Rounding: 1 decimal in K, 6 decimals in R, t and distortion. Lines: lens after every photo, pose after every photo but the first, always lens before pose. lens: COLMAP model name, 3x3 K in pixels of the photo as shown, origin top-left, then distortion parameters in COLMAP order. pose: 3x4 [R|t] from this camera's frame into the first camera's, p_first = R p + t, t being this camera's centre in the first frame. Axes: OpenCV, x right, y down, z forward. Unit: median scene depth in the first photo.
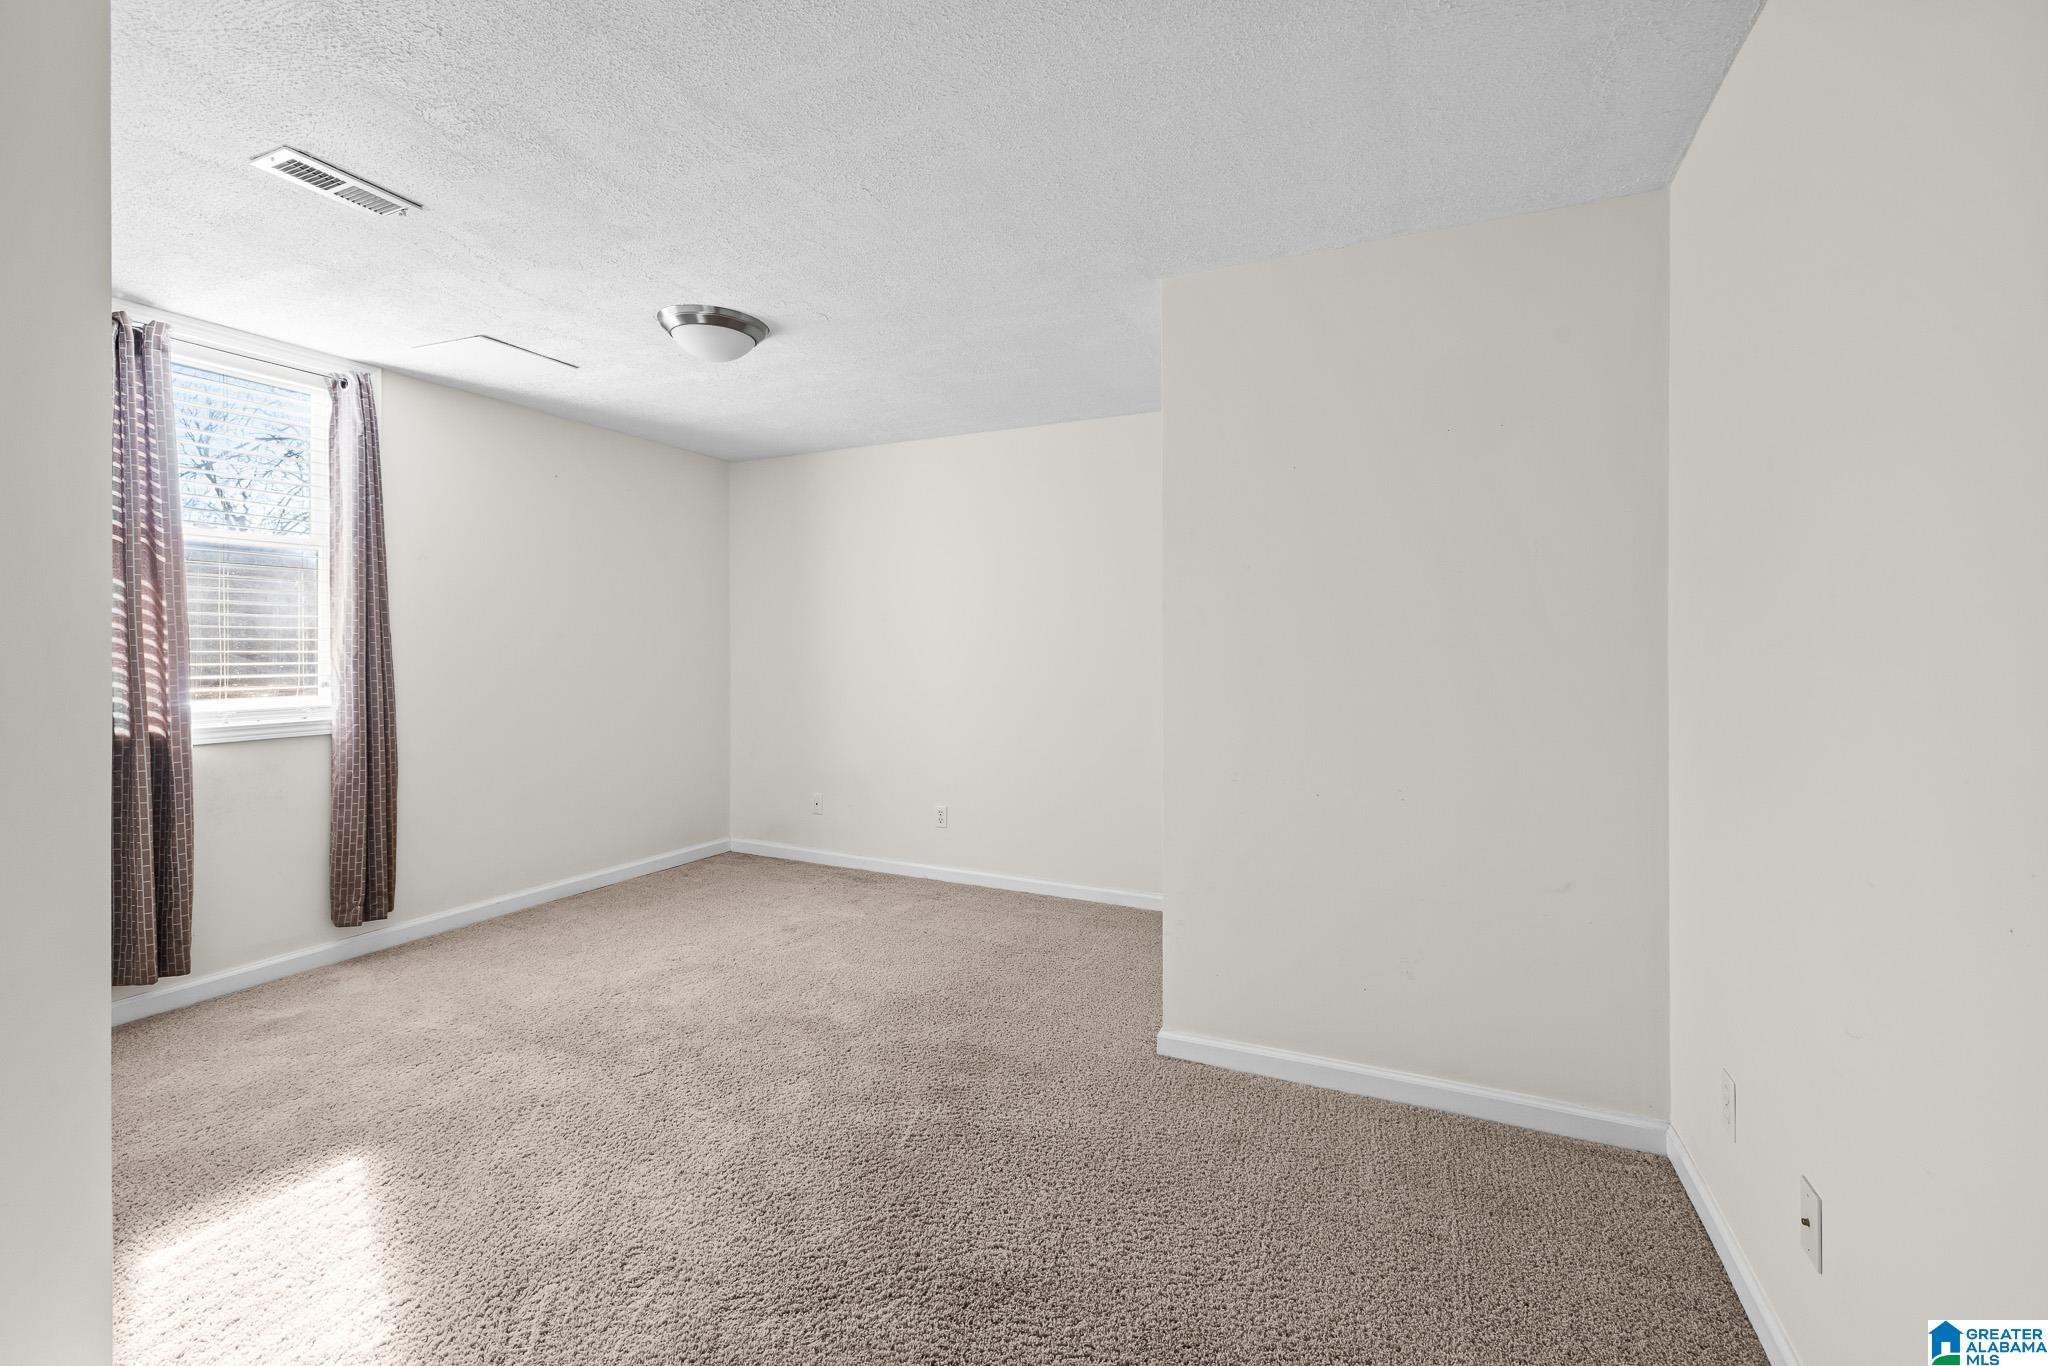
lens RADIAL K [[875.4, 0, 1025.2], [0, 875.4, 672.6], [0, 0, 1]] dist [0.002028, 0.000498]
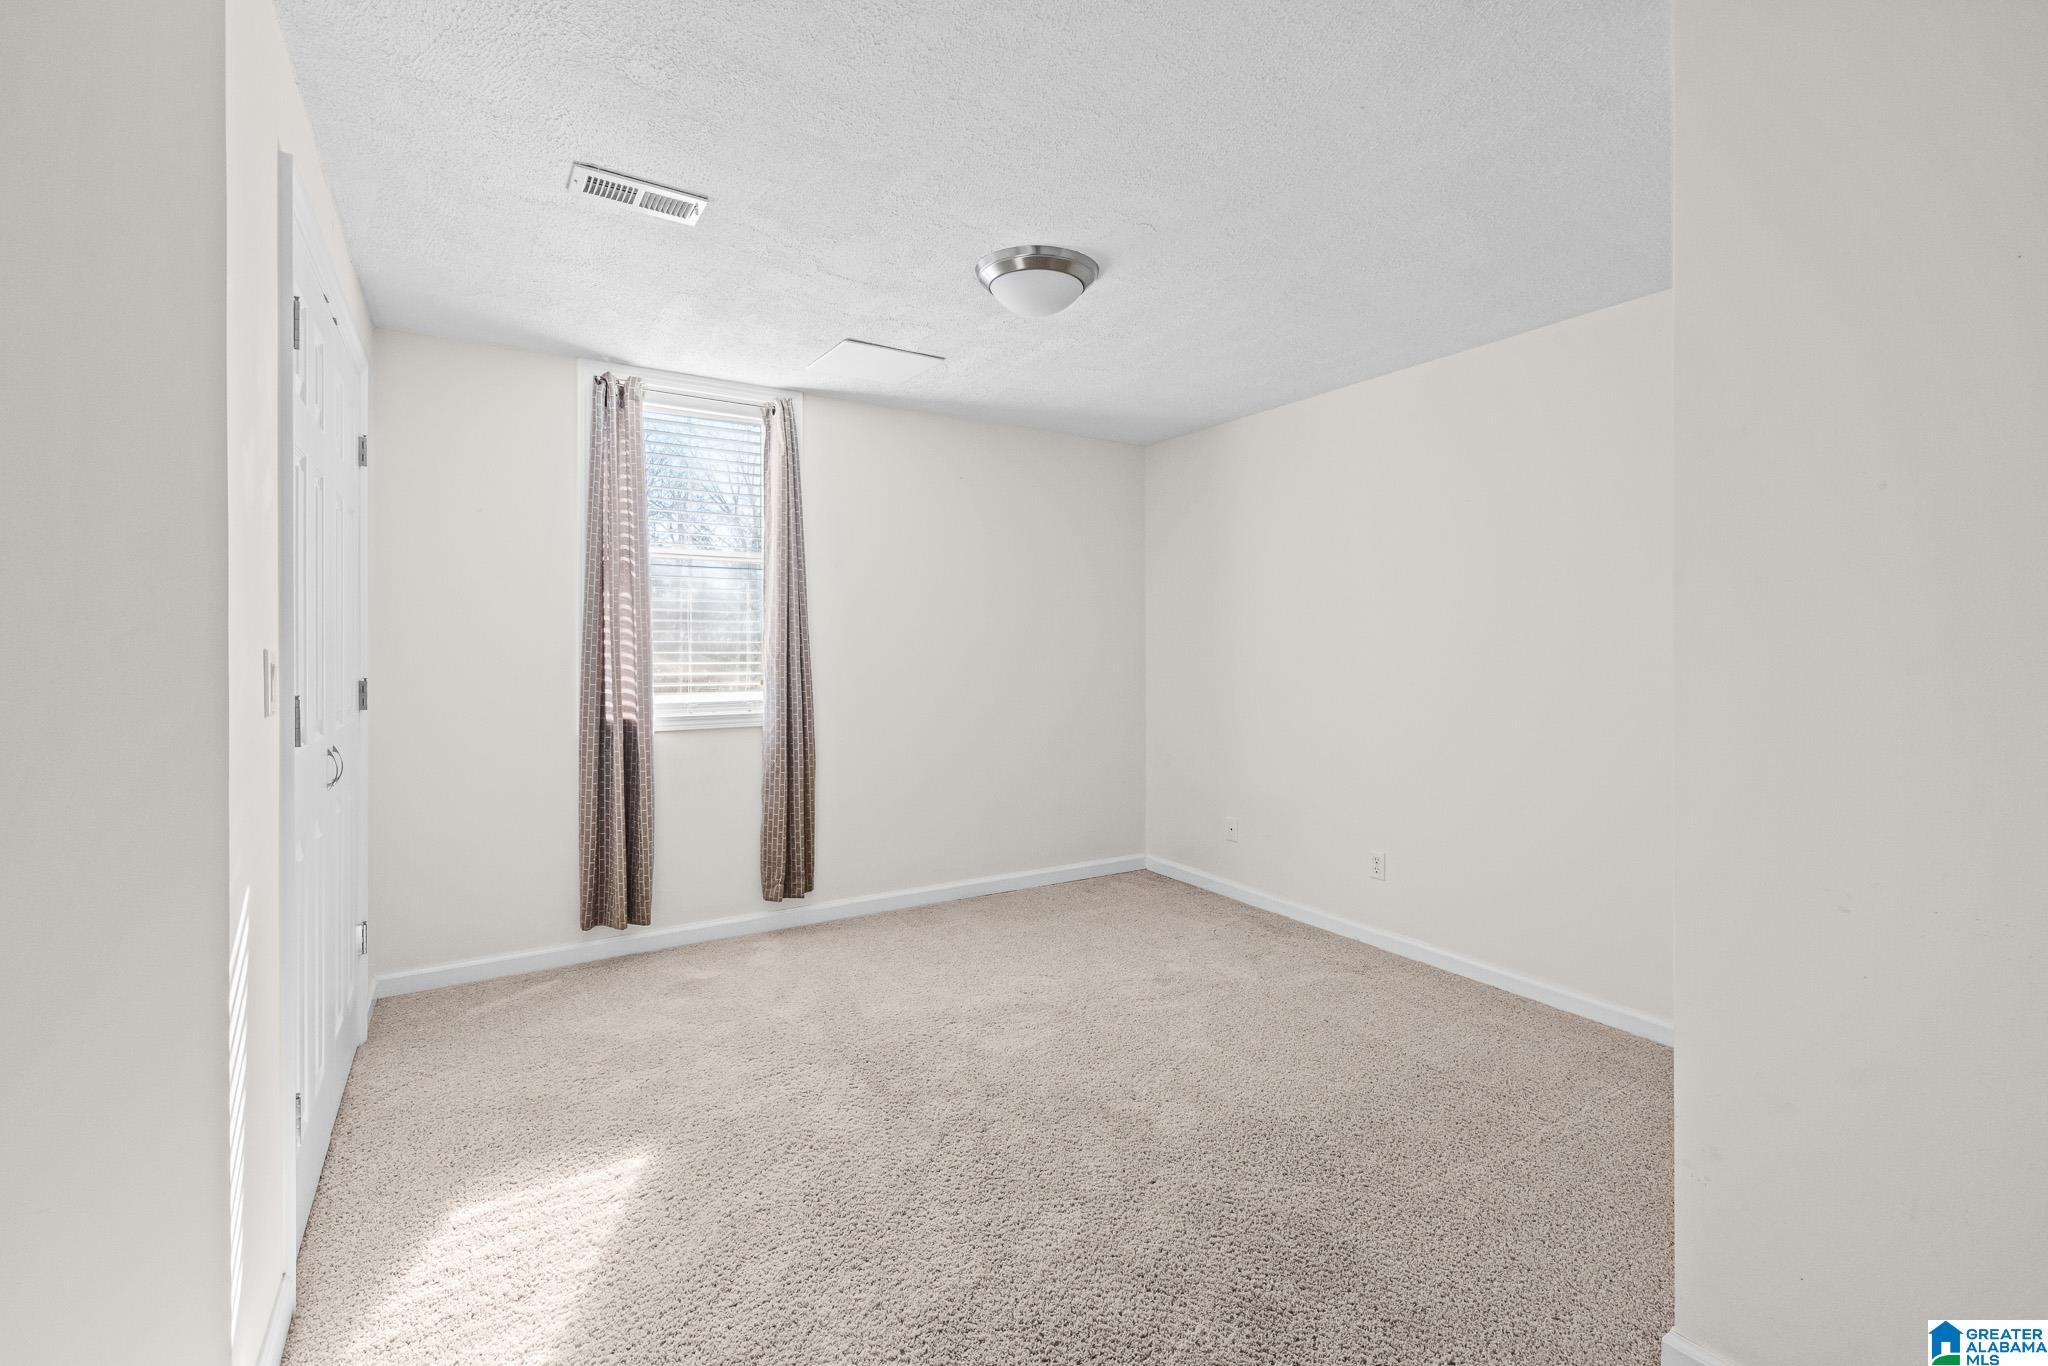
lens RADIAL K [[875.4, 0, 1019.4], [0, 875.4, 665.1], [0, 0, 1]] dist [0.002028, 0.000498]
pose [[0.833484, 0.008540, -0.552478, 0.099073], [-0.013129, 0.999904, -0.004351, -0.007359], [0.552388, 0.010880, 0.833516, 0.259775]]
